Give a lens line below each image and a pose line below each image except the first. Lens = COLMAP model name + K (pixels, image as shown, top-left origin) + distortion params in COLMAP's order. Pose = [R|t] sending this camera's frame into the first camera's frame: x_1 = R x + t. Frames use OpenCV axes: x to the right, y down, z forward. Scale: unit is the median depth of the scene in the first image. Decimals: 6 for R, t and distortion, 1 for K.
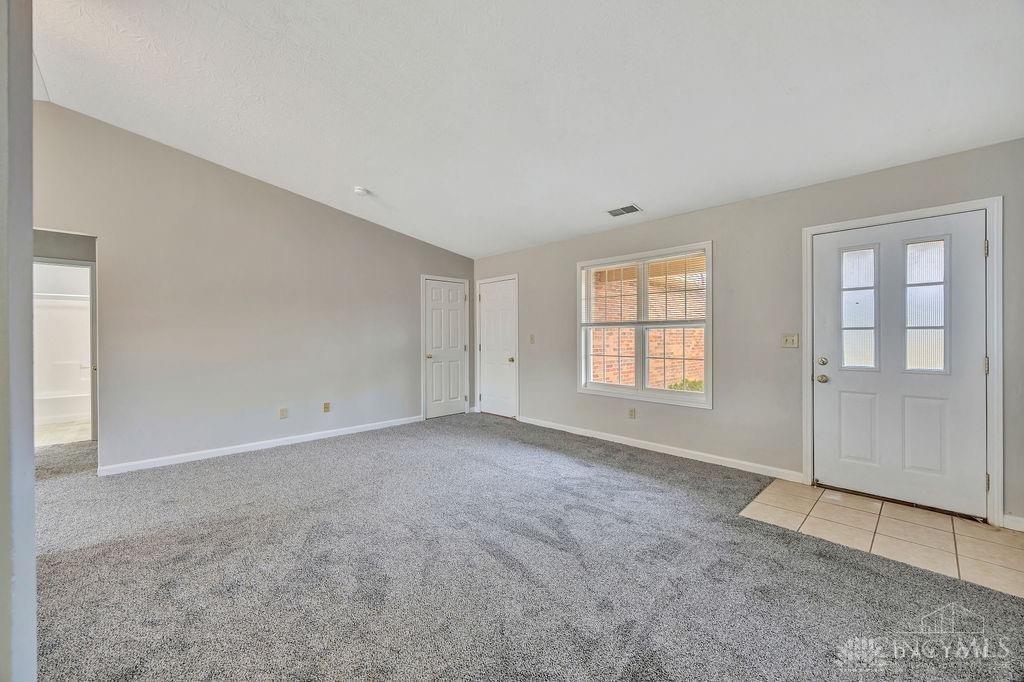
lens RADIAL K [[390.4, 0, 516.5], [0, 390.4, 332.9], [0, 0, 1]] dist [-0.003083, -0.000058]
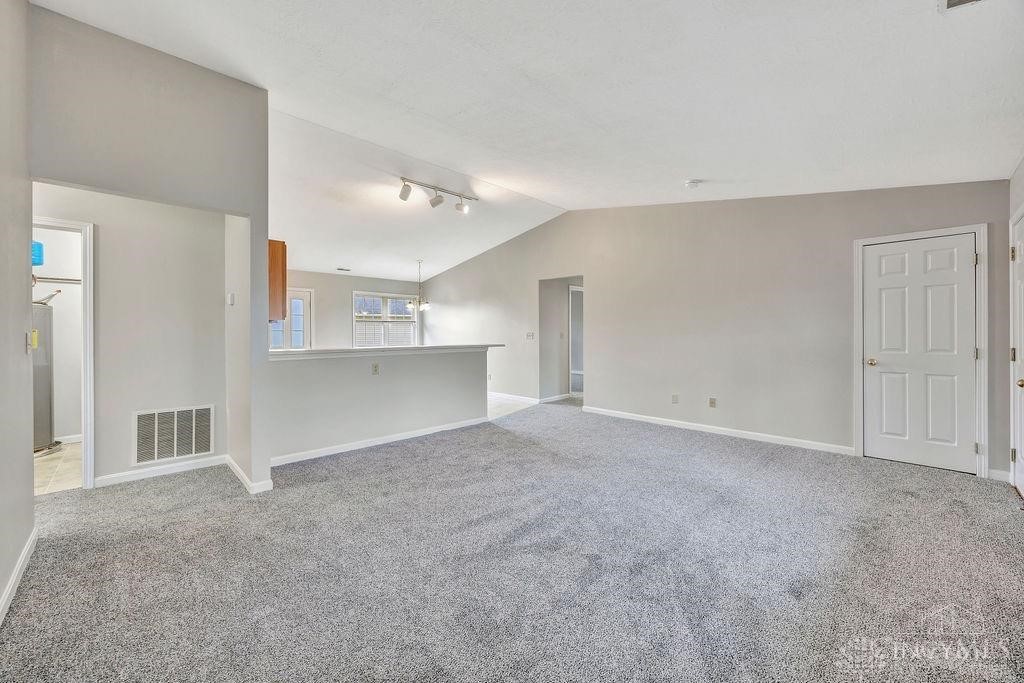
lens RADIAL K [[390.4, 0, 516.5], [0, 390.4, 333.4], [0, 0, 1]] dist [-0.003083, -0.000058]
pose [[0.025671, 0.003568, -0.999664, 0.686053], [0.010850, 0.999934, 0.003847, 0.004820], [0.999612, -0.010945, 0.025630, 0.647396]]
